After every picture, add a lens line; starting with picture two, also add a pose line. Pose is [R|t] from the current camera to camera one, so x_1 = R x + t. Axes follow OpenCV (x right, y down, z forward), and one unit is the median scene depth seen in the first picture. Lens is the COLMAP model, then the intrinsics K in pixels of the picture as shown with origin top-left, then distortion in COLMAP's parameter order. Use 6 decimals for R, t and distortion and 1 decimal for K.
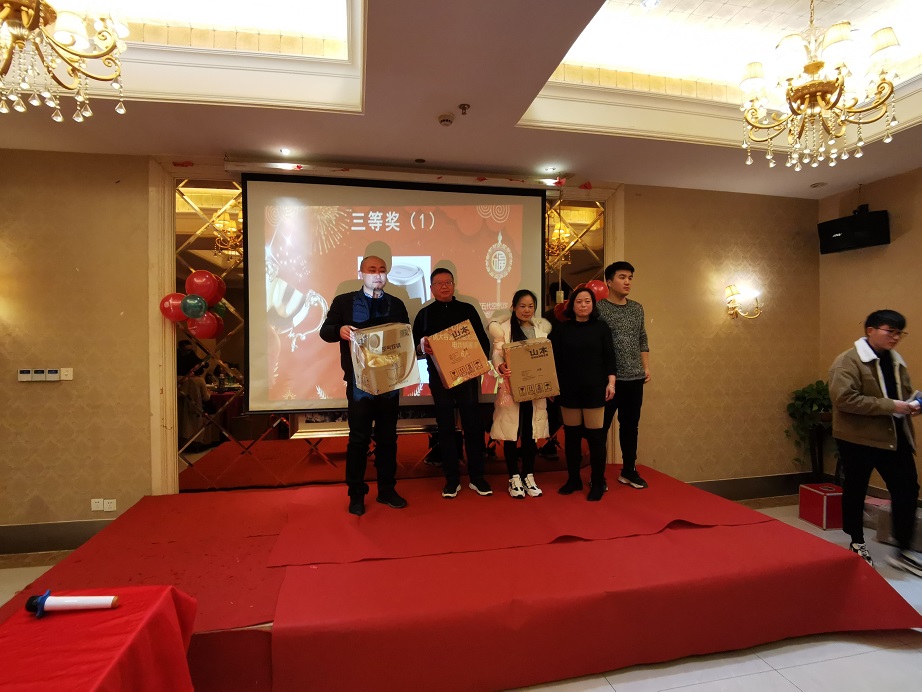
lens RADIAL K [[491.5, 0, 461.6], [0, 491.5, 347.7], [0, 0, 1]] dist [-0.029930, -0.009278]
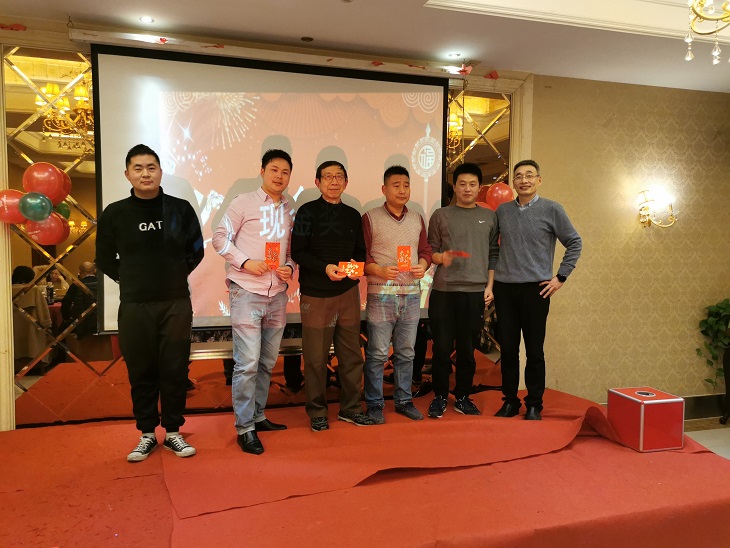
lens RADIAL K [[557.8, 0, 364.7], [0, 557.8, 274.8], [0, 0, 1]] dist [0.036264, -0.024880]
pose [[0.995976, 0.005977, 0.089417, -0.073225], [-0.010069, 0.998919, 0.045383, -0.015998], [-0.089050, -0.046101, 0.994960, -0.006860]]
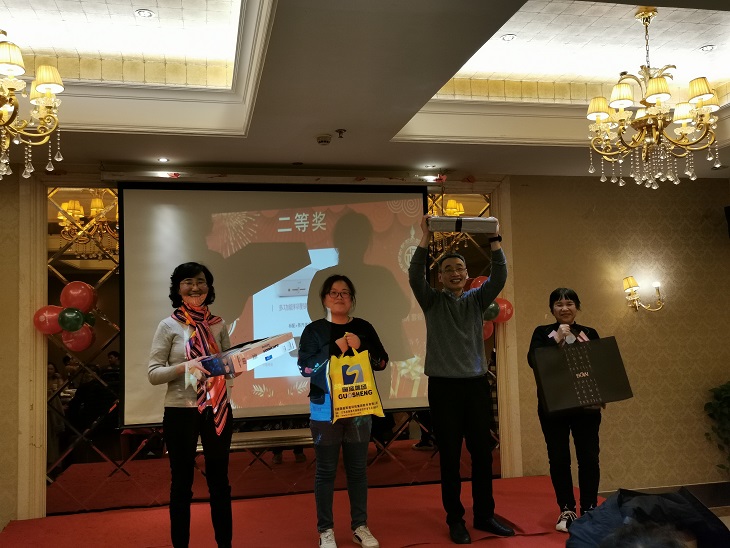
lens RADIAL K [[692.5, 0, 358.6], [0, 692.5, 275.4], [0, 0, 1]] dist [0.023782, 0.000000]
pose [[0.999495, -0.023179, 0.021757, 0.003174], [0.024905, 0.996262, -0.082715, -0.039395], [-0.019759, 0.083215, 0.996336, -0.398549]]
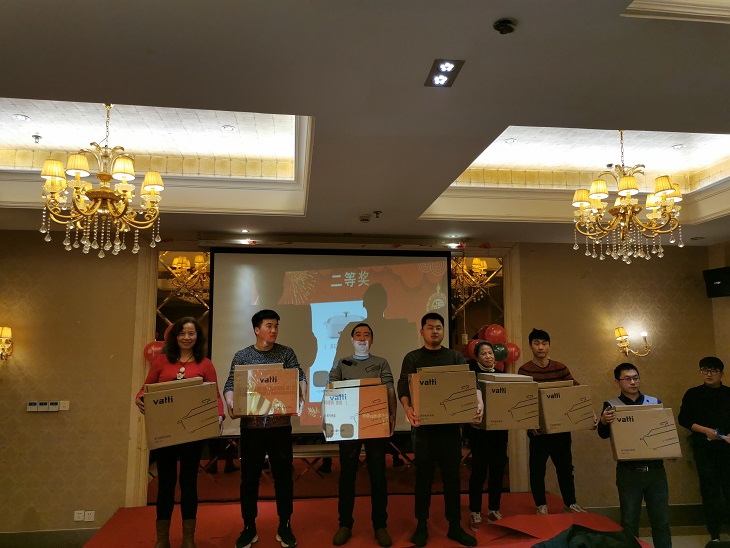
lens RADIAL K [[557.8, 0, 366.3], [0, 557.8, 274.4], [0, 0, 1]] dist [0.036264, -0.024880]
pose [[0.997521, -0.005885, -0.070119, 0.067055], [-0.003751, 0.990632, -0.136510, -0.083731], [0.070265, 0.136435, 0.988154, -0.433035]]
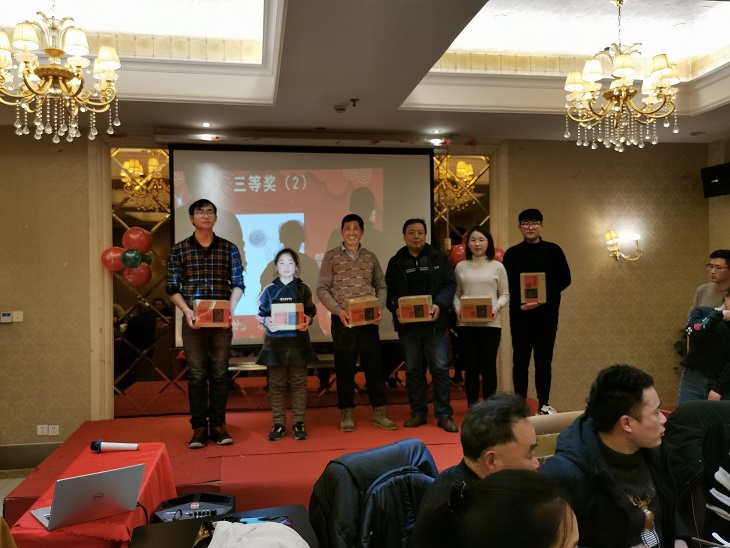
lens RADIAL K [[630.6, 0, 361.2], [0, 630.6, 273.6], [0, 0, 1]] dist [0.024788, -0.021627]
pose [[0.999454, -0.009049, -0.031782, 0.056759], [0.008455, 0.999788, -0.018762, -0.012967], [0.031946, 0.018483, 0.999319, -0.496384]]
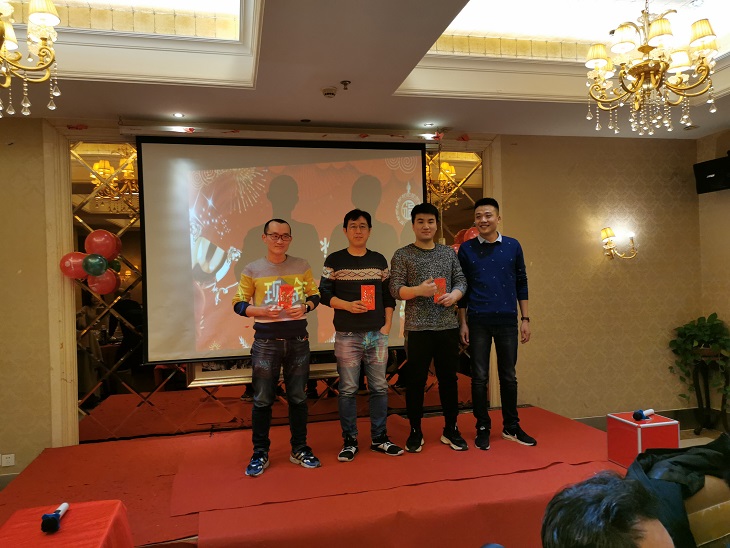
lens RADIAL K [[557.8, 0, 365.5], [0, 557.8, 276.9], [0, 0, 1]] dist [0.036264, -0.024880]
pose [[0.999244, -0.026222, 0.028690, 0.001759], [0.026704, 0.999506, -0.016542, -0.020589], [-0.028242, 0.017296, 0.999451, -0.222694]]
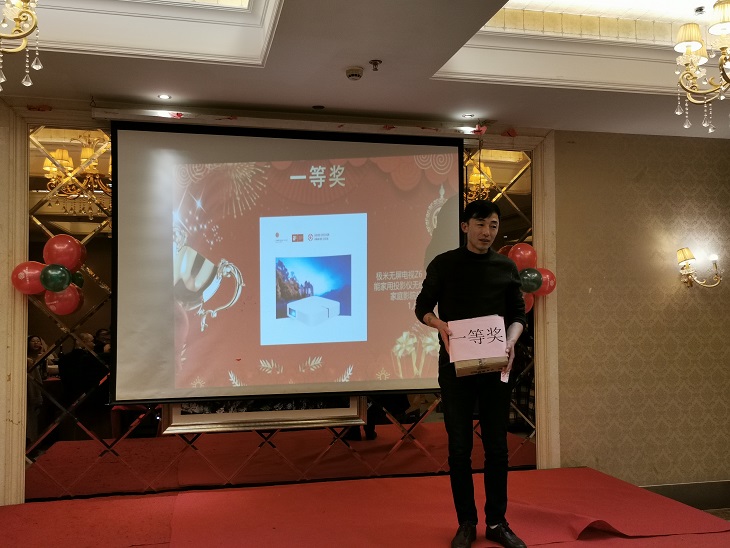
lens RADIAL K [[692.5, 0, 357.3], [0, 692.5, 275.6], [0, 0, 1]] dist [0.023782, 0.000000]
pose [[0.999576, 0.000330, 0.029114, -0.053673], [0.001205, 0.998610, -0.052697, -0.021821], [-0.029091, 0.052710, 0.998186, -0.218377]]
